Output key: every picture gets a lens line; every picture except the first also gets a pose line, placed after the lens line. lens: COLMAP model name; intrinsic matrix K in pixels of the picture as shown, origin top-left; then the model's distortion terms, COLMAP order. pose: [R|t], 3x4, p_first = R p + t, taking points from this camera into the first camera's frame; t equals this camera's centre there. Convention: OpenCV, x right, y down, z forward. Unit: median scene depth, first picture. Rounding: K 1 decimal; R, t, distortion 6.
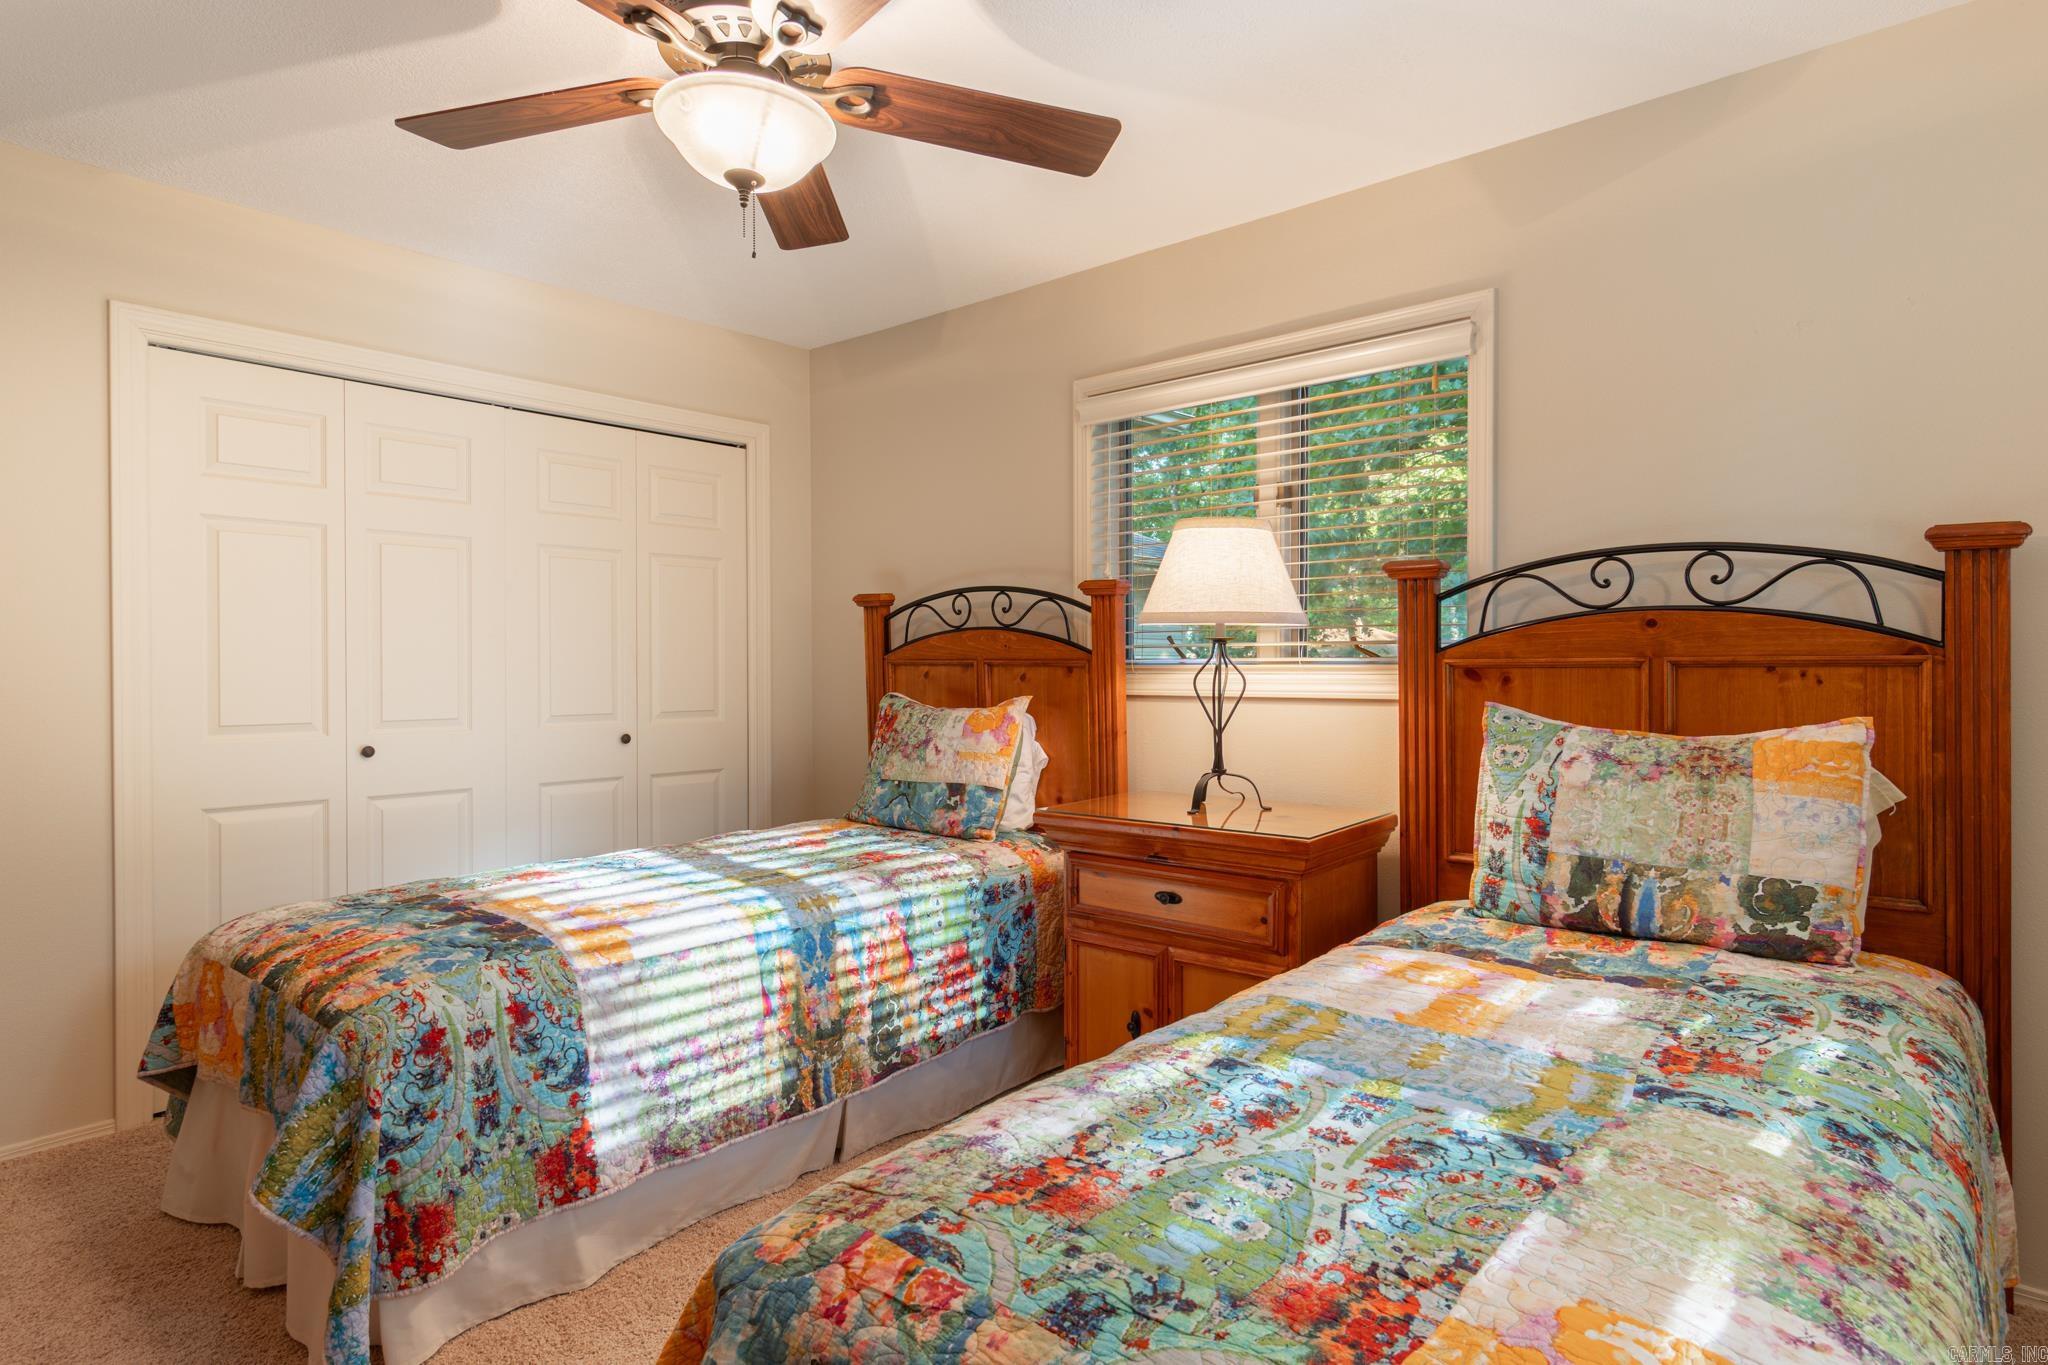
lens RADIAL K [[1101.8, 0, 1020.0], [0, 1101.8, 661.5], [0, 0, 1]] dist [0.006577, -0.000104]
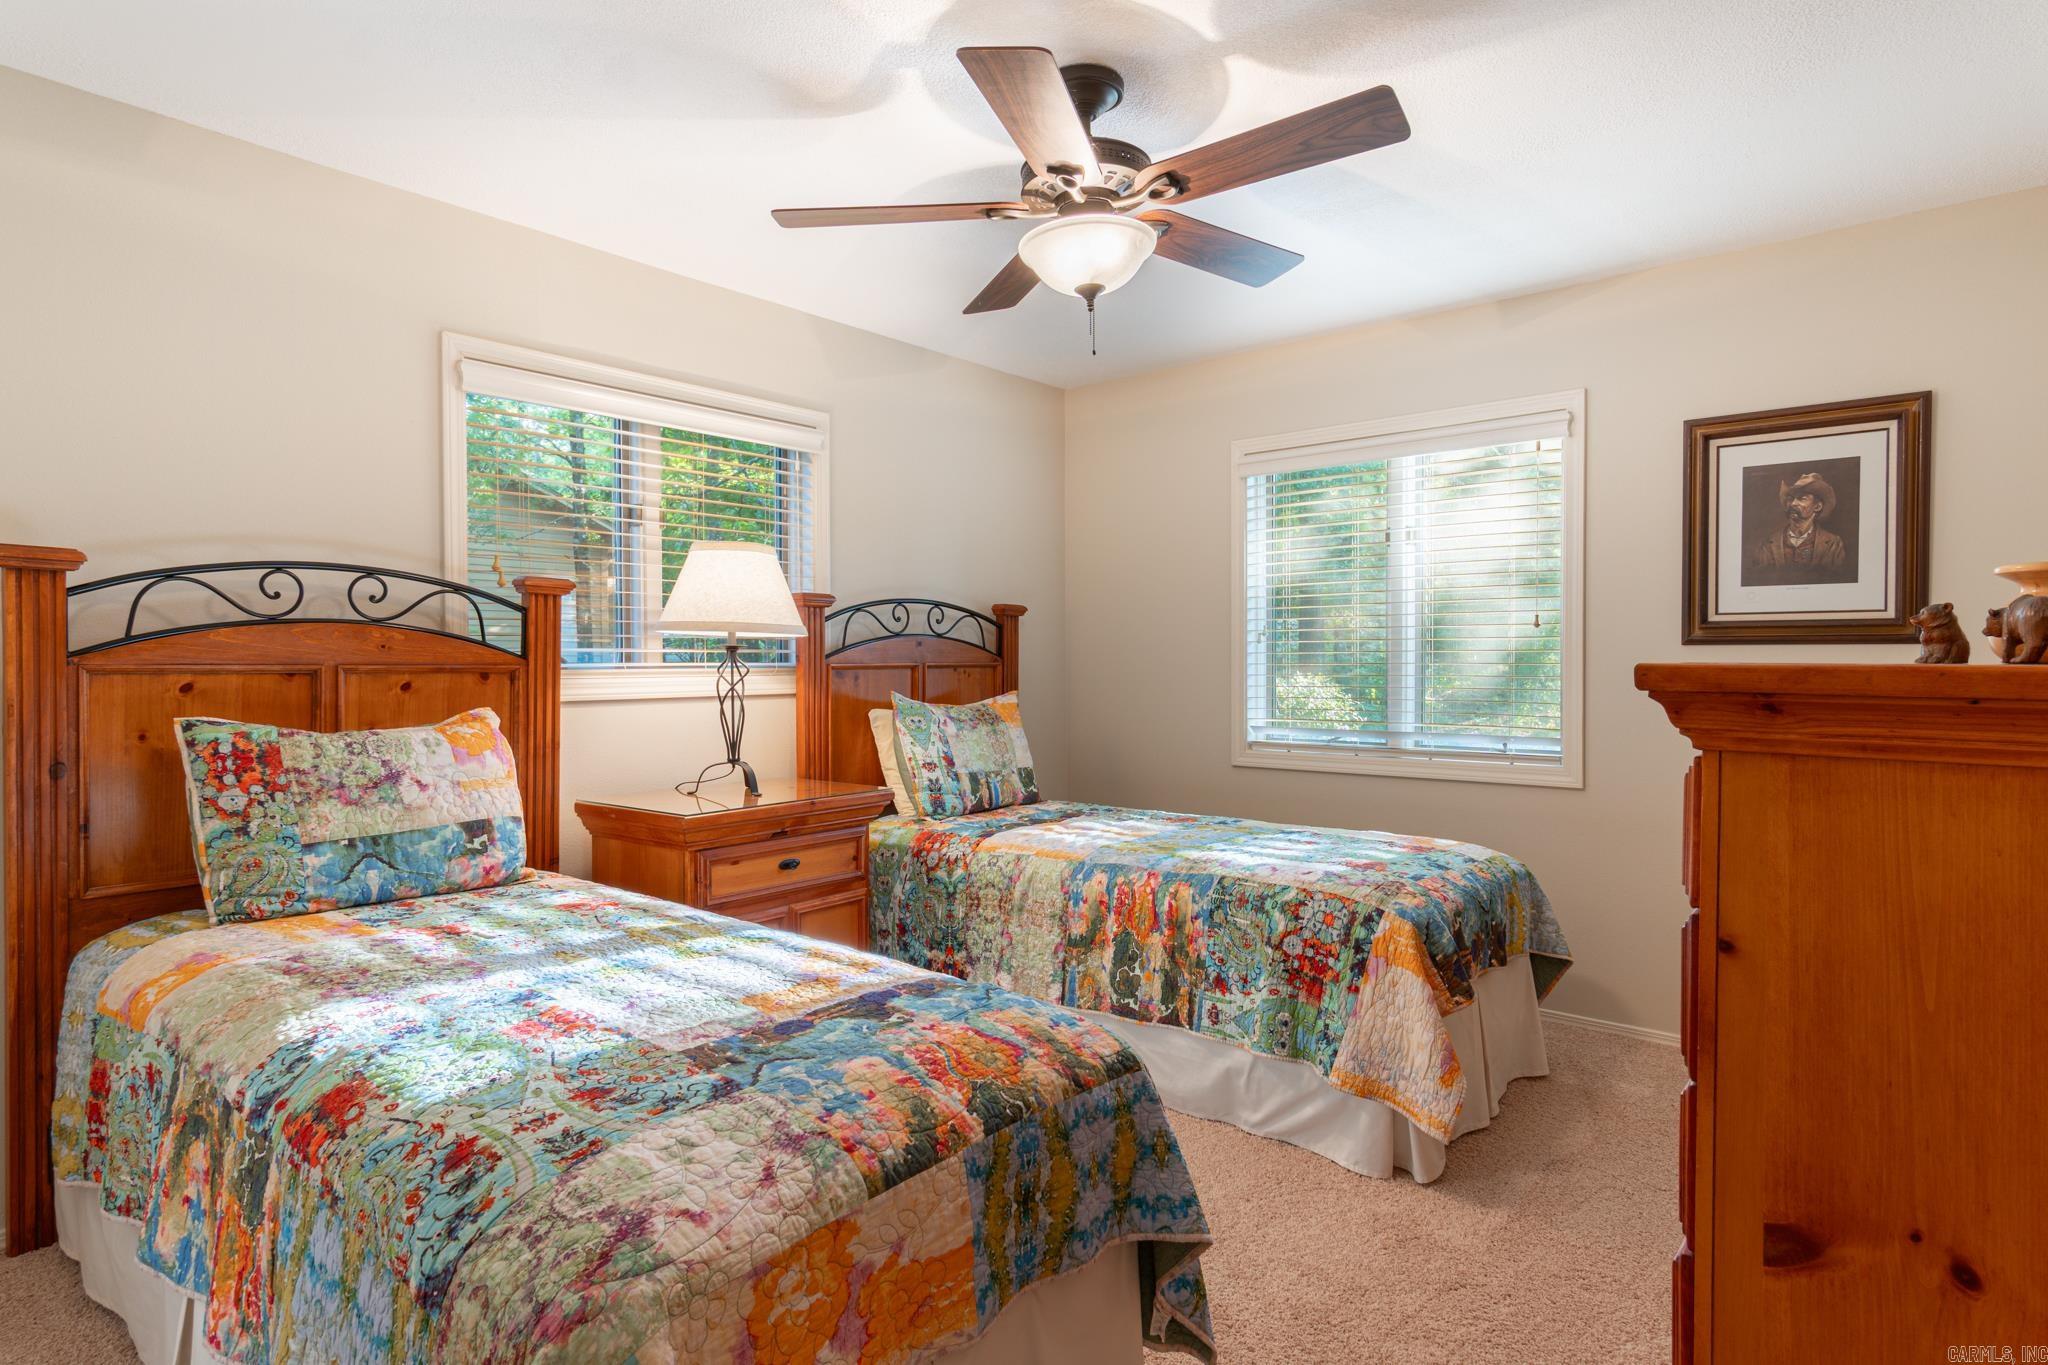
lens RADIAL K [[1101.8, 0, 1013.7], [0, 1101.8, 678.4], [0, 0, 1]] dist [0.006577, -0.000104]
pose [[-0.008636, -0.006617, 0.999941, -0.855493], [0.009205, 0.999935, 0.006697, 0.007402], [-0.999920, 0.009262, -0.008575, 0.626902]]
